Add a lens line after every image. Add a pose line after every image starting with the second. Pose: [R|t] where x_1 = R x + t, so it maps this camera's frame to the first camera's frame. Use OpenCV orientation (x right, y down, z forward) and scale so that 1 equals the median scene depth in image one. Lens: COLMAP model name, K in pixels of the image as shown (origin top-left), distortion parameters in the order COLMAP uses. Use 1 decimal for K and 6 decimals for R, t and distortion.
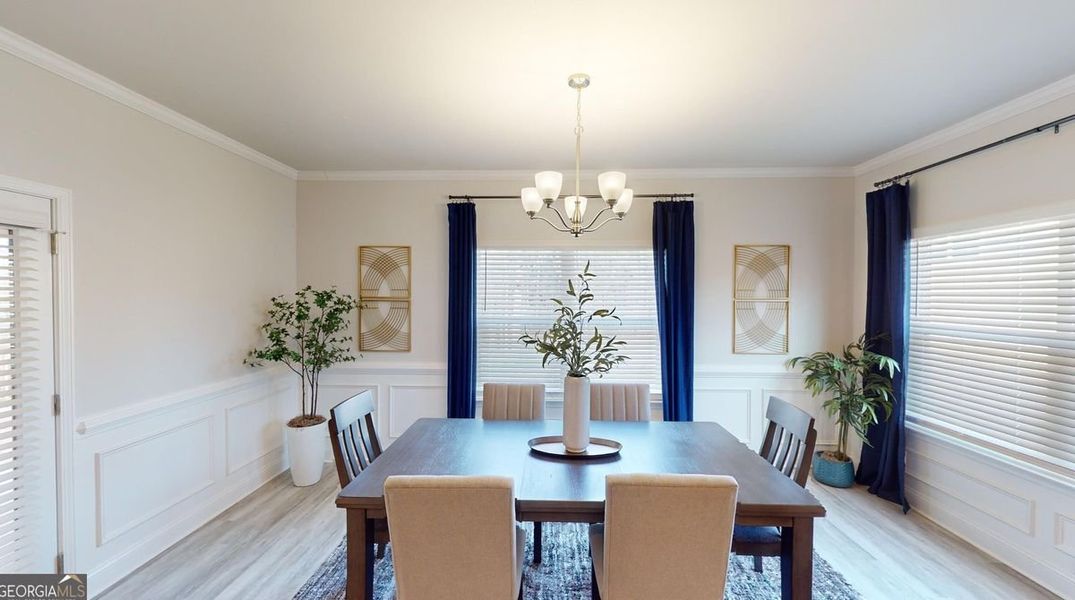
lens RADIAL K [[388.3, 0, 537.5], [0, 388.3, 300.0], [0, 0, 1]] dist [-0.014828, 0.000019]
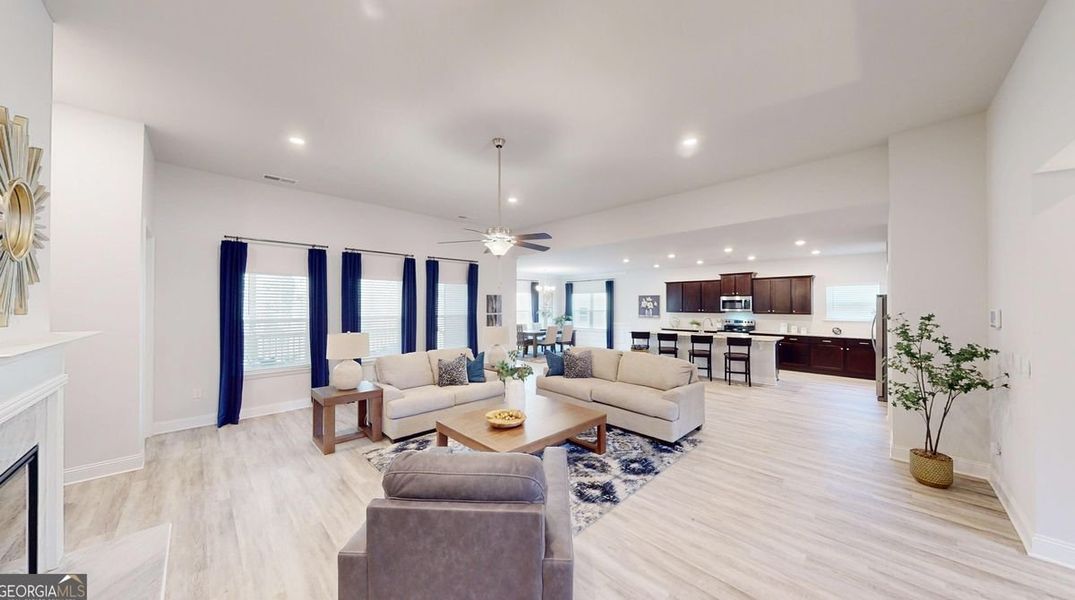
lens RADIAL K [[344.7, 0, 537.5], [0, 344.7, 300.0], [0, 0, 1]] dist [0.001025, 0.000053]
pose [[0.684640, 0.006294, 0.728855, -2.649987], [0.010626, 0.999770, -0.018615, 0.012592], [-0.728804, 0.020489, 0.684415, -1.785585]]
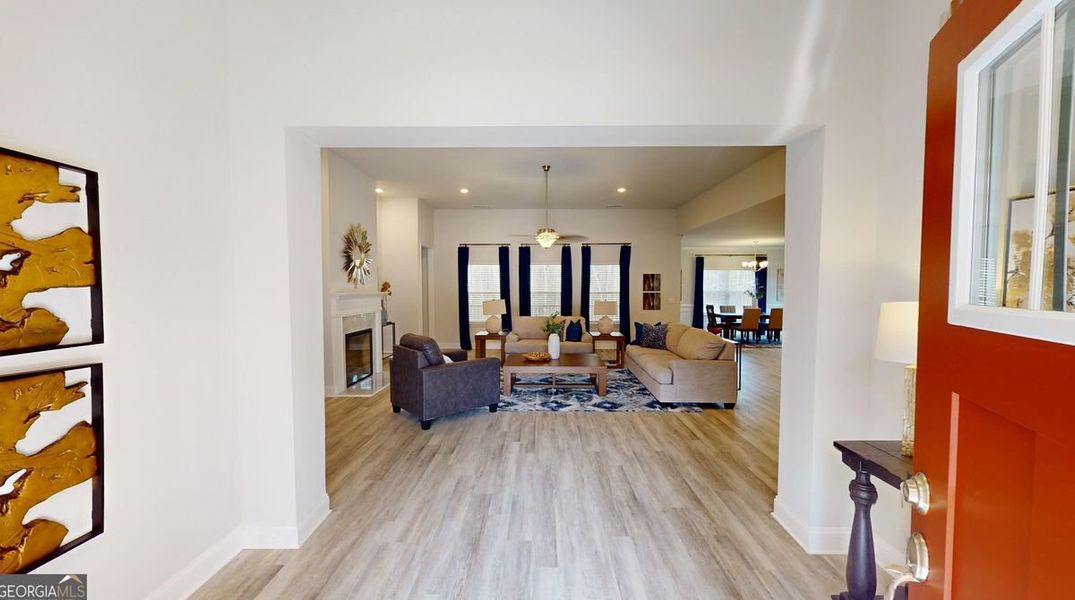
lens RADIAL K [[397.0, 0, 537.5], [0, 397.0, 300.0], [0, 0, 1]] dist [0.006334, 0.000395]
pose [[0.999719, -0.001830, 0.023650, -1.962249], [0.001259, 0.999708, 0.024144, 0.049982], [-0.023687, -0.024108, 0.999429, -2.861563]]
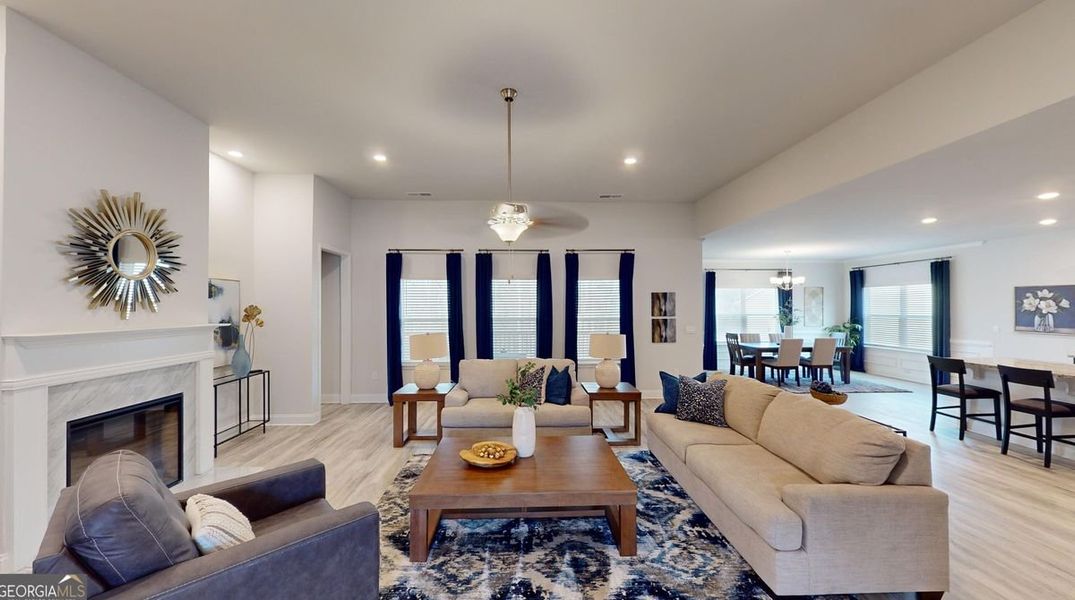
lens RADIAL K [[397.0, 0, 537.5], [0, 397.0, 300.0], [0, 0, 1]] dist [0.006334, 0.000395]
pose [[0.996236, -0.002284, 0.086648, -1.888304], [0.004638, 0.999626, -0.026968, 0.021738], [-0.086554, 0.027268, 0.995874, -1.931549]]
